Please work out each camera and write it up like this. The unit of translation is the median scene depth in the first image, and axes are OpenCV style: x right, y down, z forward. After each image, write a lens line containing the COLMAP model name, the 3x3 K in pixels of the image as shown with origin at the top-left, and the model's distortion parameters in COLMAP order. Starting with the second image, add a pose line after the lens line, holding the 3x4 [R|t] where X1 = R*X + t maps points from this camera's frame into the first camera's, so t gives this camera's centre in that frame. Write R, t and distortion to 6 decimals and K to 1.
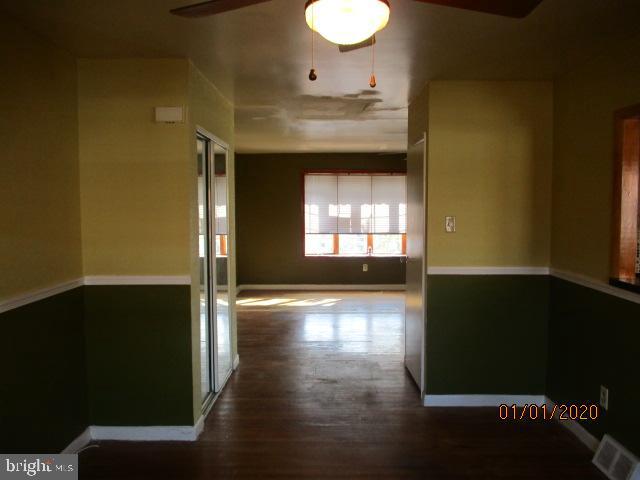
lens RADIAL K [[529.2, 0, 318.3], [0, 529.2, 225.3], [0, 0, 1]] dist [-0.046770, 0.005860]
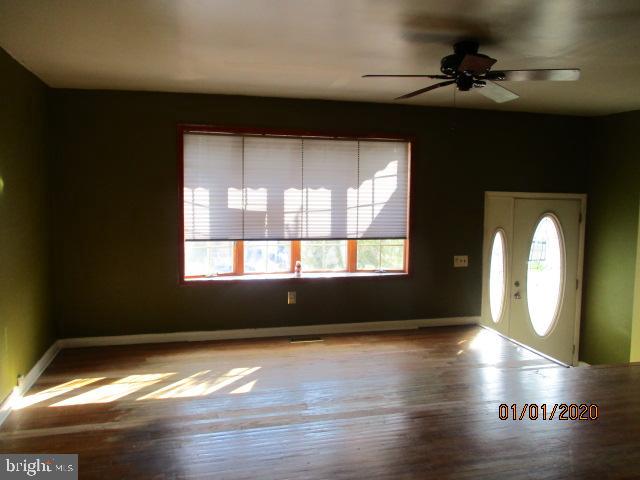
lens RADIAL K [[529.2, 0, 318.3], [0, 529.2, 225.3], [0, 0, 1]] dist [-0.046770, 0.005860]
pose [[0.960310, -0.001141, 0.278933, -0.044537], [0.008017, 0.999691, -0.023512, 0.014429], [-0.278821, 0.024815, 0.960023, 0.431243]]
